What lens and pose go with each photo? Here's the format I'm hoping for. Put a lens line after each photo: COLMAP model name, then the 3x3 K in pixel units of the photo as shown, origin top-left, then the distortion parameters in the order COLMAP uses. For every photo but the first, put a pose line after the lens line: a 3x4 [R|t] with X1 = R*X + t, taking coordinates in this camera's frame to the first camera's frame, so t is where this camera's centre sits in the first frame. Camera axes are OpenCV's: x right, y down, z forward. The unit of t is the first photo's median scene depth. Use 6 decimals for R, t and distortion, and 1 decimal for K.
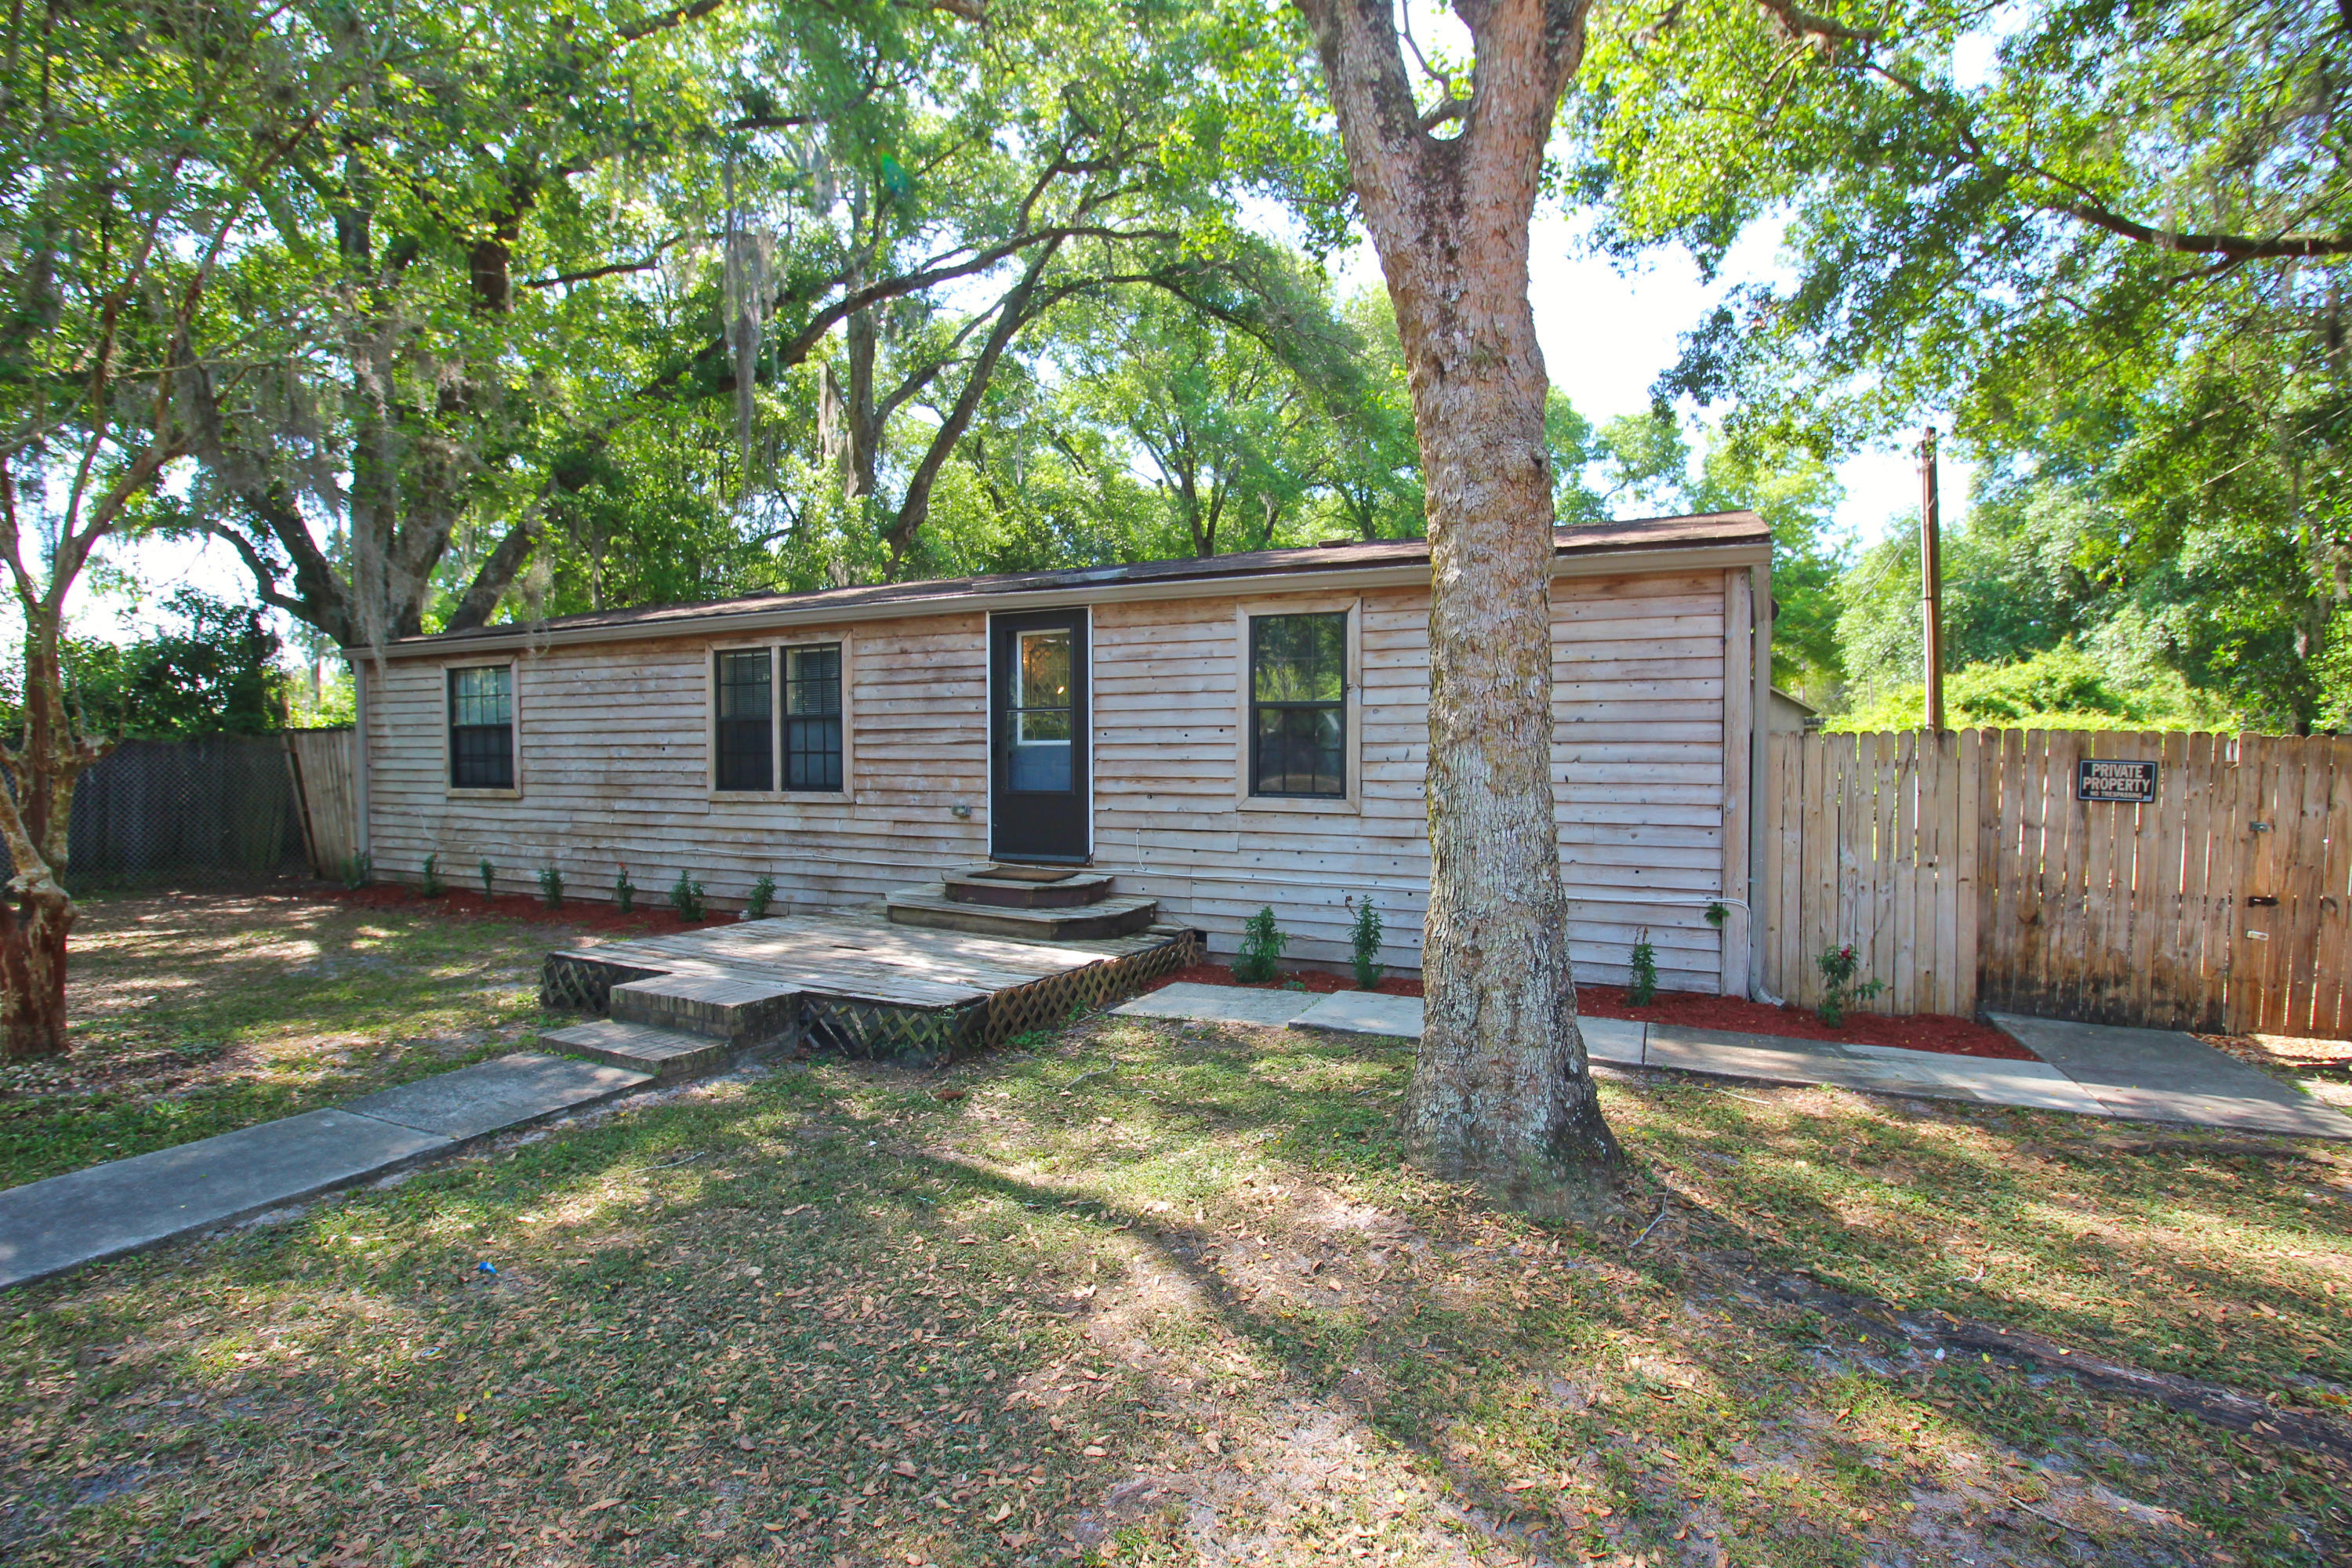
lens RADIAL K [[1087.5, 0, 1189.3], [0, 1087.5, 773.0], [0, 0, 1]] dist [0.001093, -0.013502]
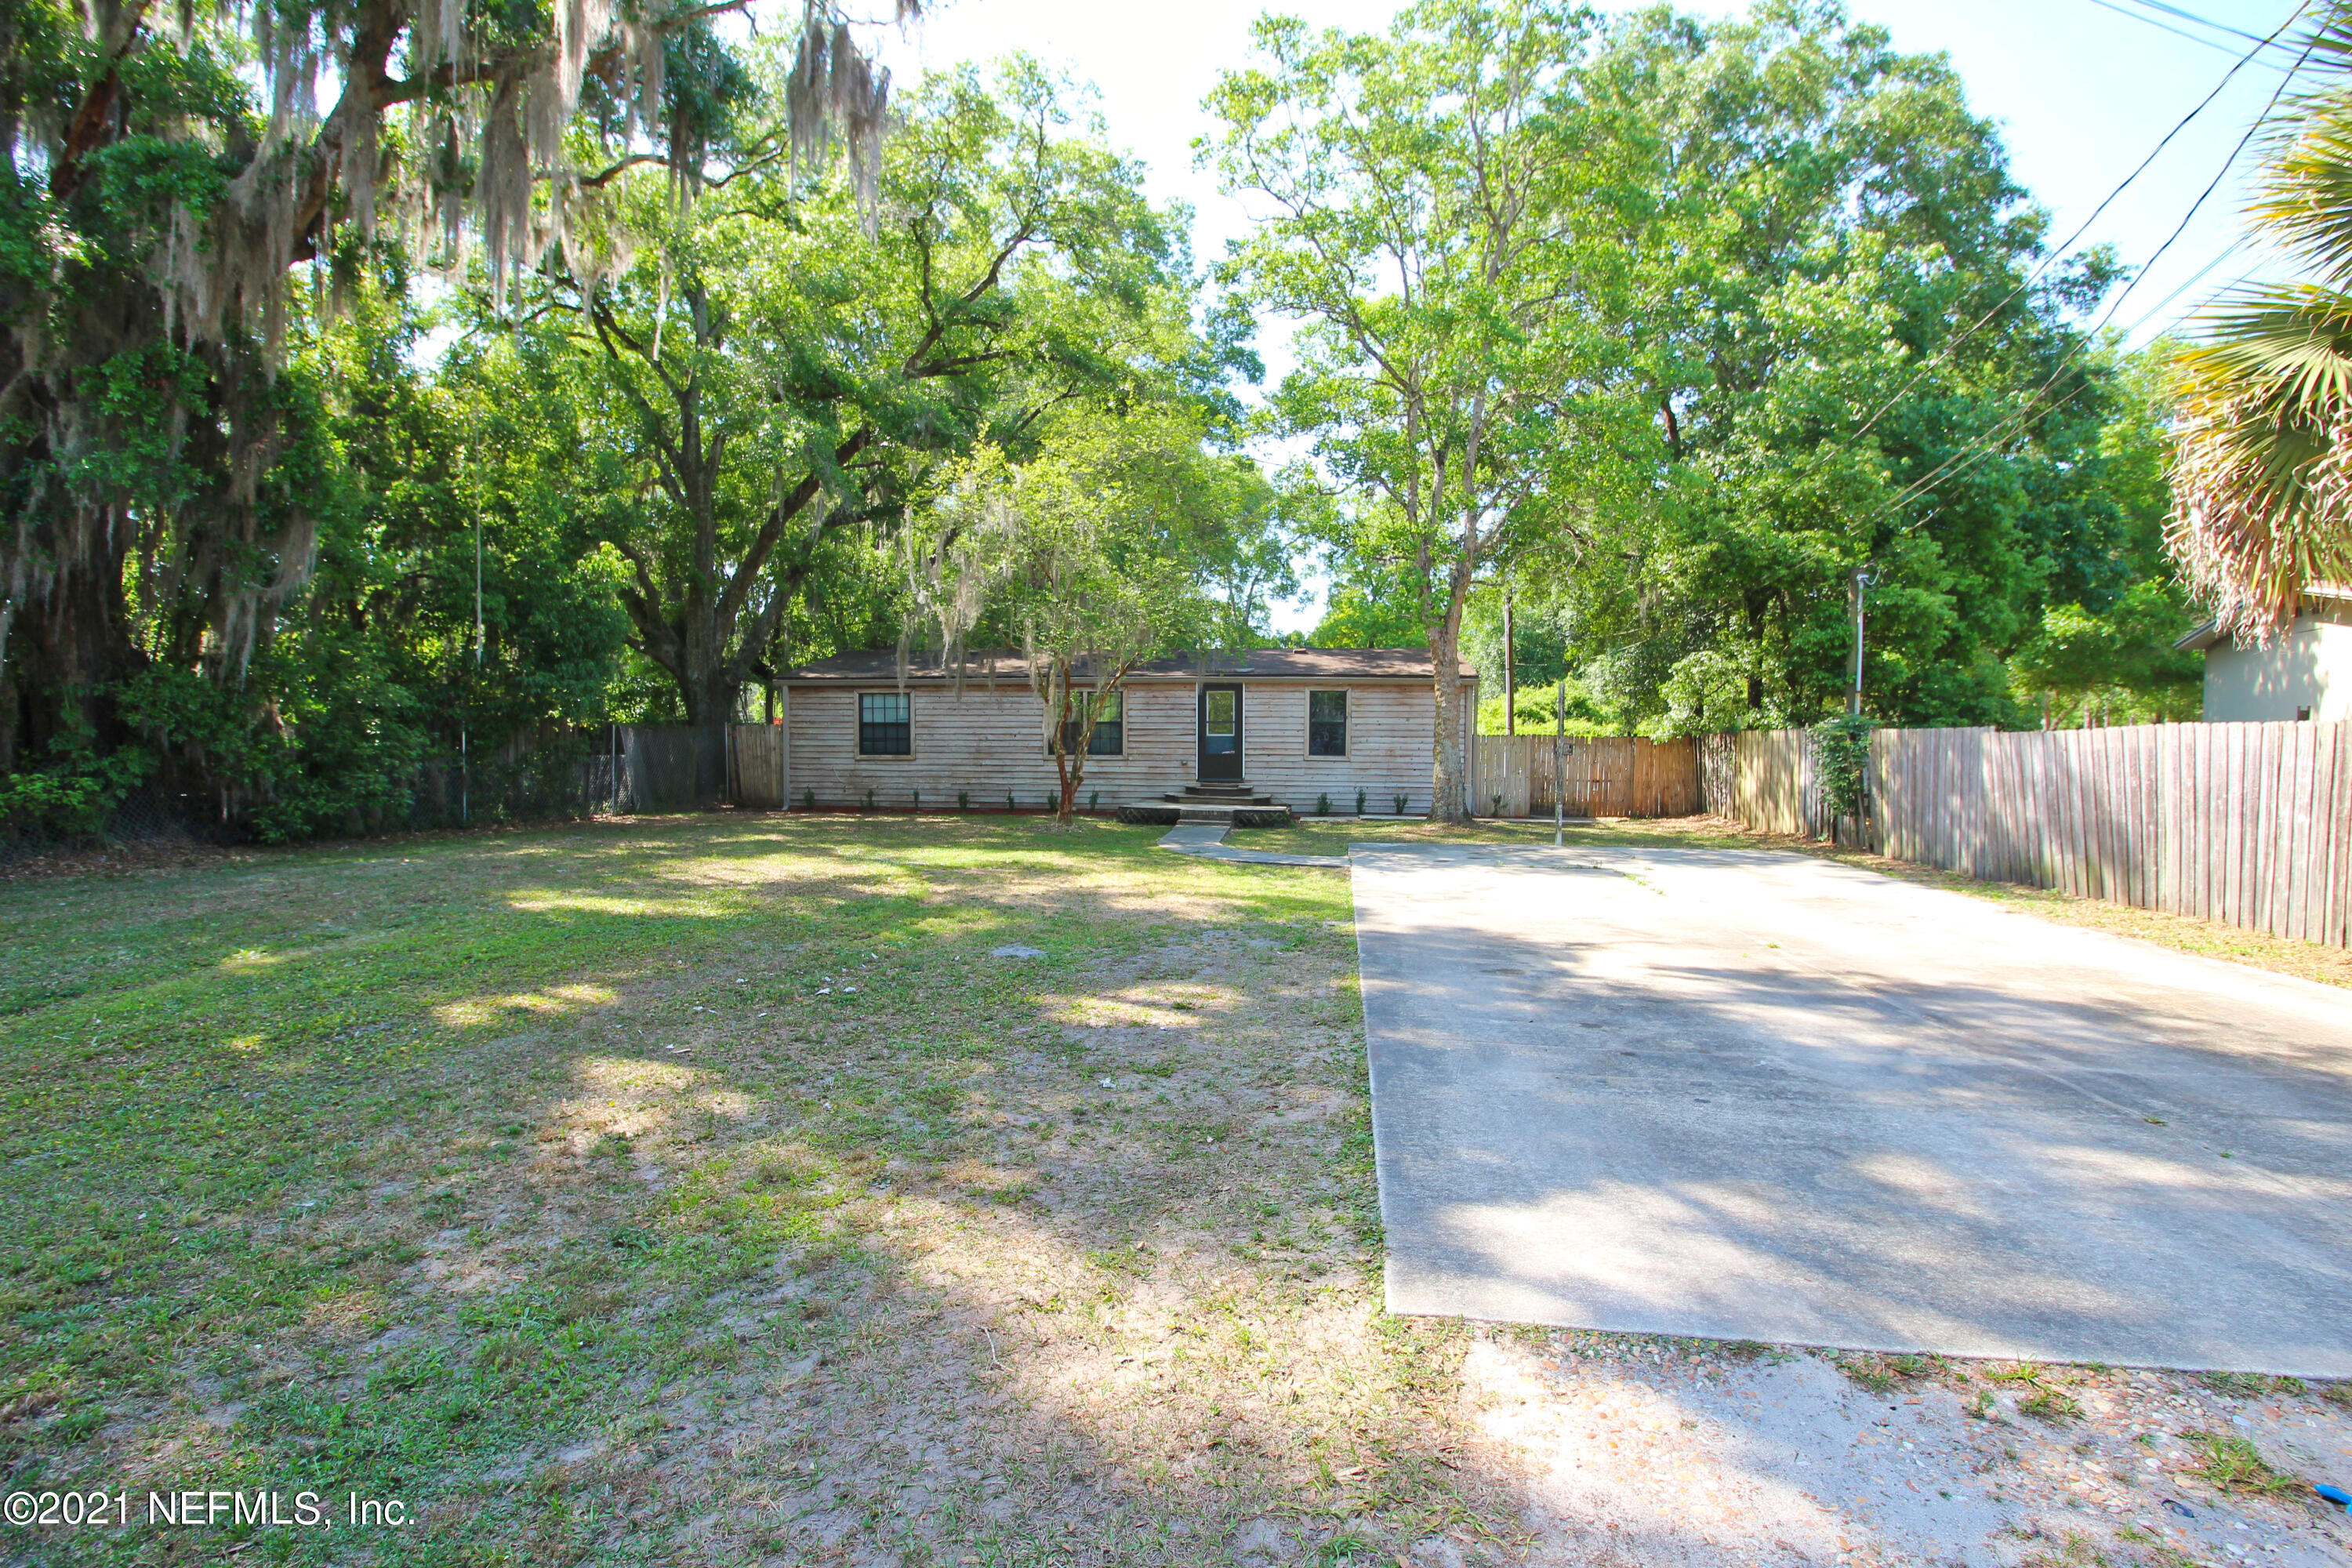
lens RADIAL K [[1087.5, 0, 1189.3], [0, 1087.5, 773.0], [0, 0, 1]] dist [0.001093, -0.013502]
pose [[0.944888, -0.004092, 0.327368, -1.006192], [0.000090, 0.999925, 0.012237, 0.029398], [-0.327394, -0.011533, 0.944818, -1.344497]]
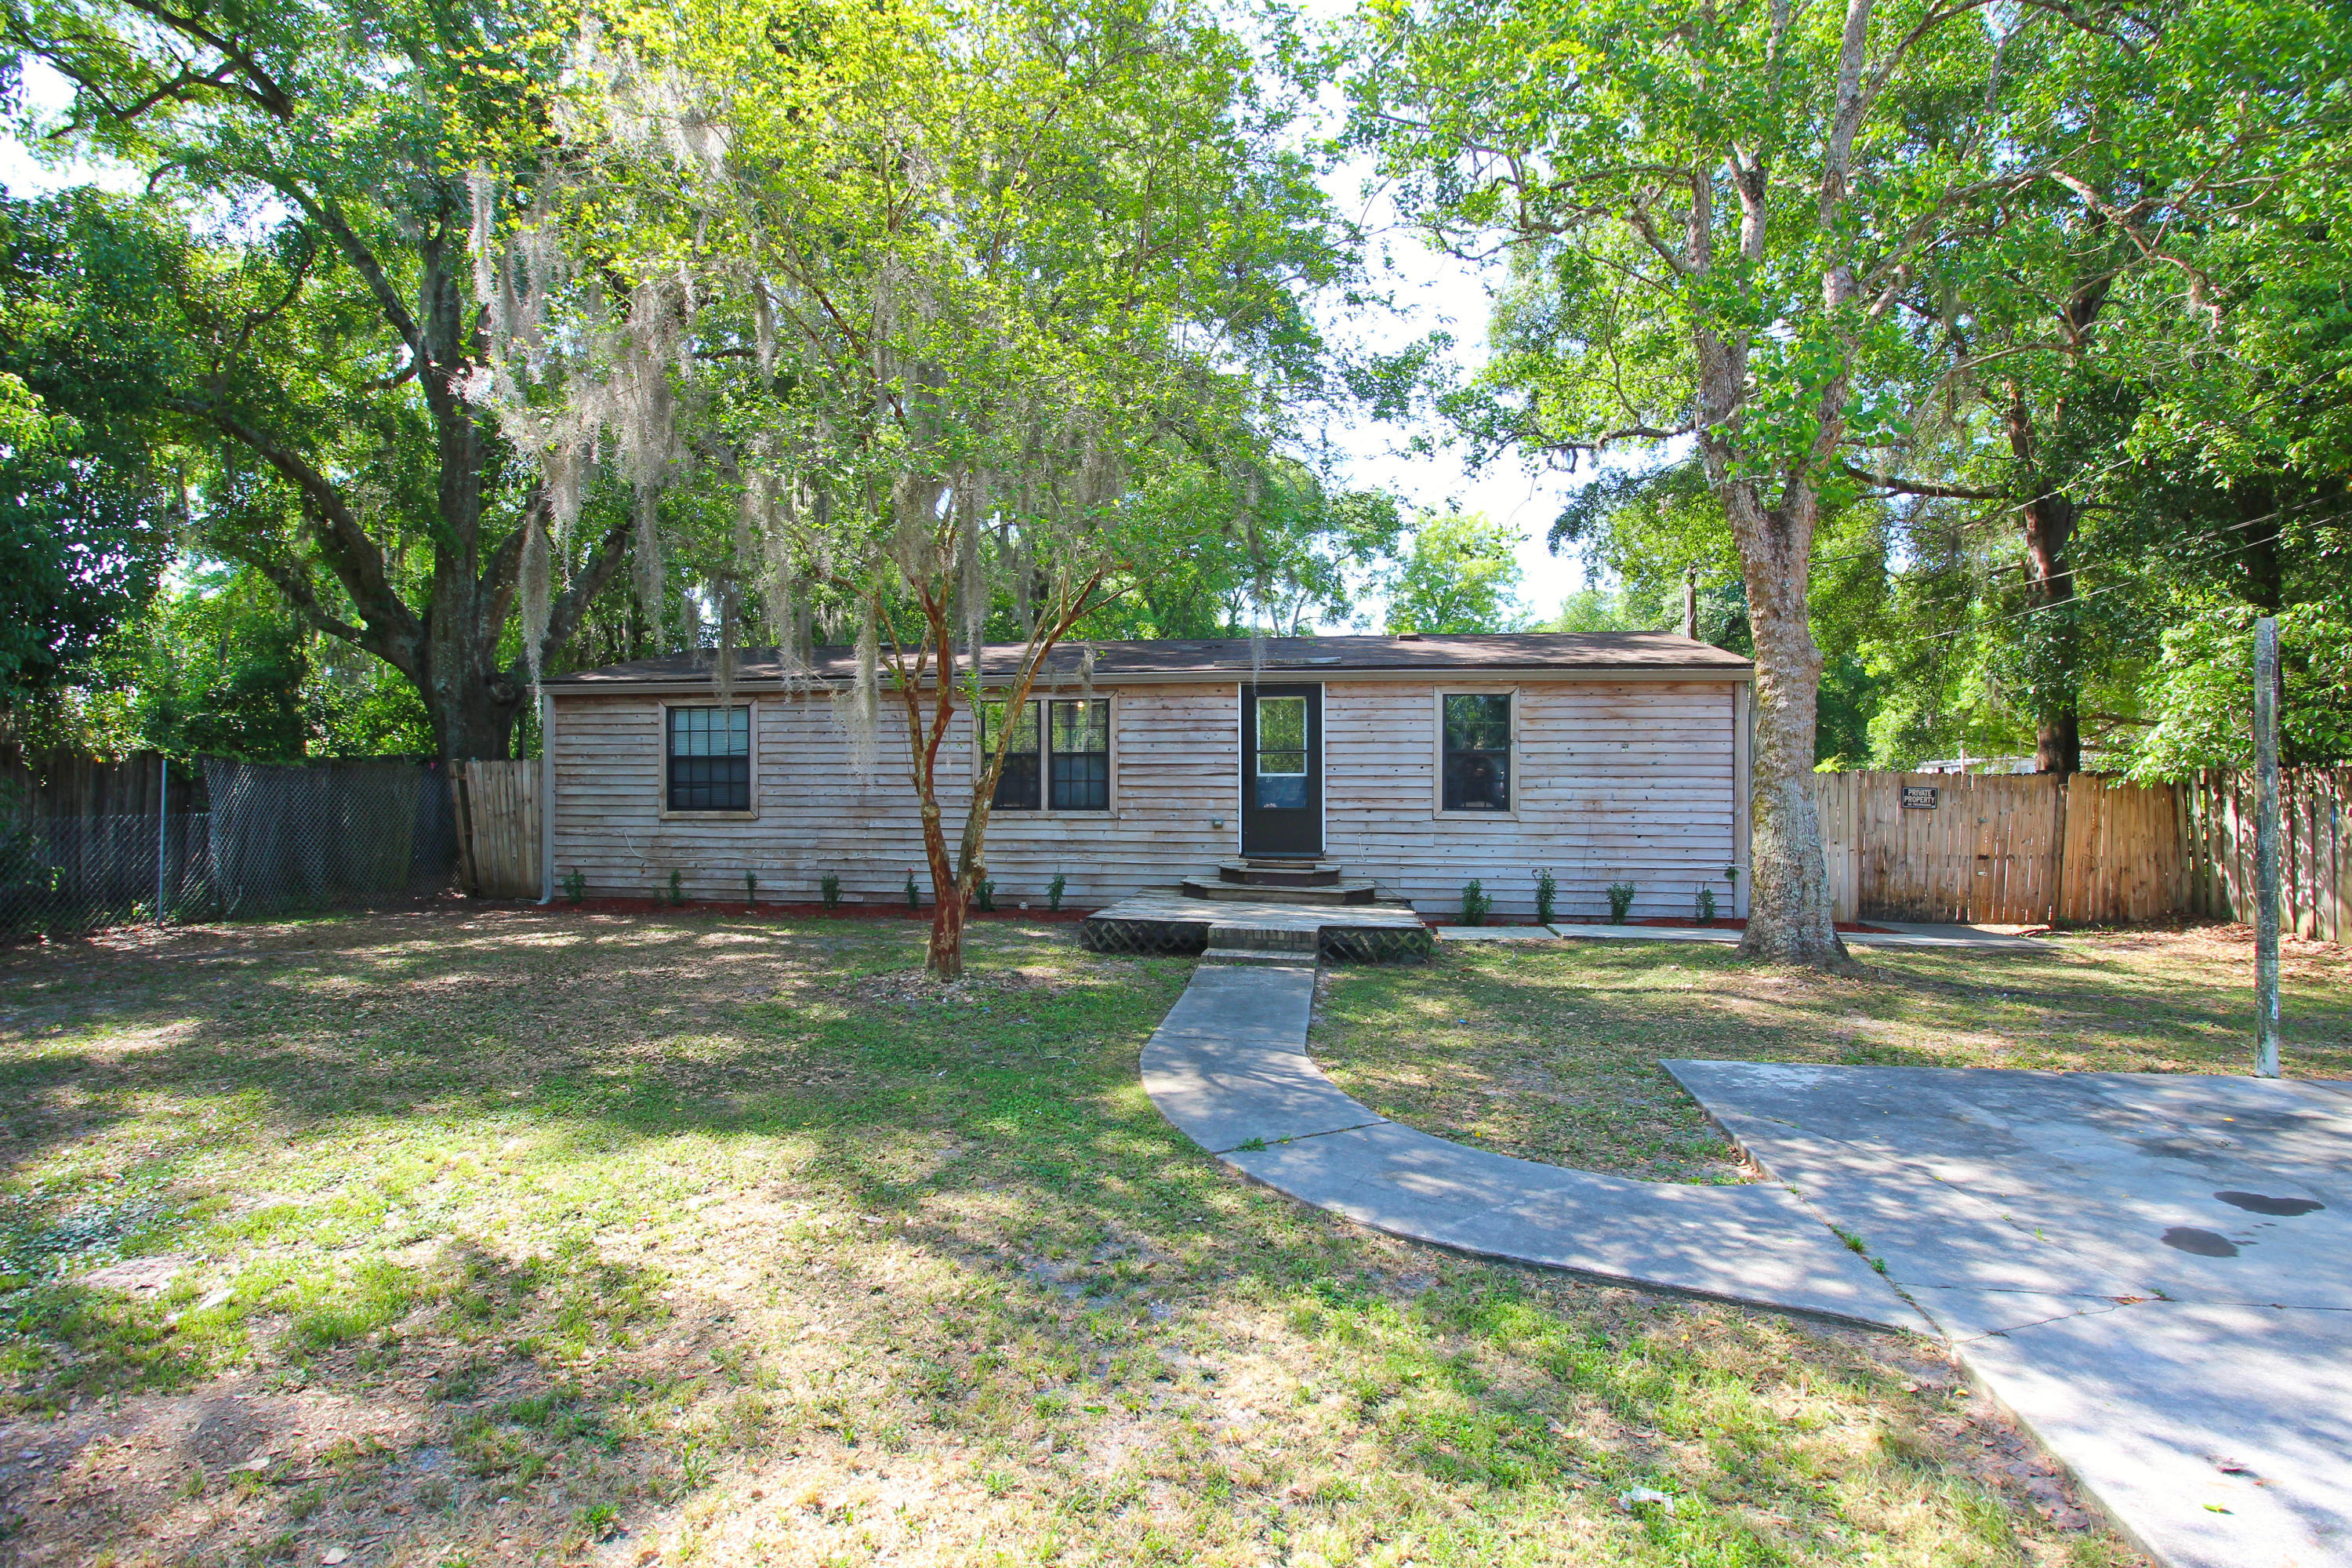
lens RADIAL K [[1087.5, 0, 1189.3], [0, 1087.5, 773.0], [0, 0, 1]] dist [0.001093, -0.013502]
pose [[0.955591, 0.006367, 0.294626, -0.653903], [0.002283, 0.999577, -0.029005, 0.010922], [-0.294686, 0.028390, 0.955172, -0.326992]]
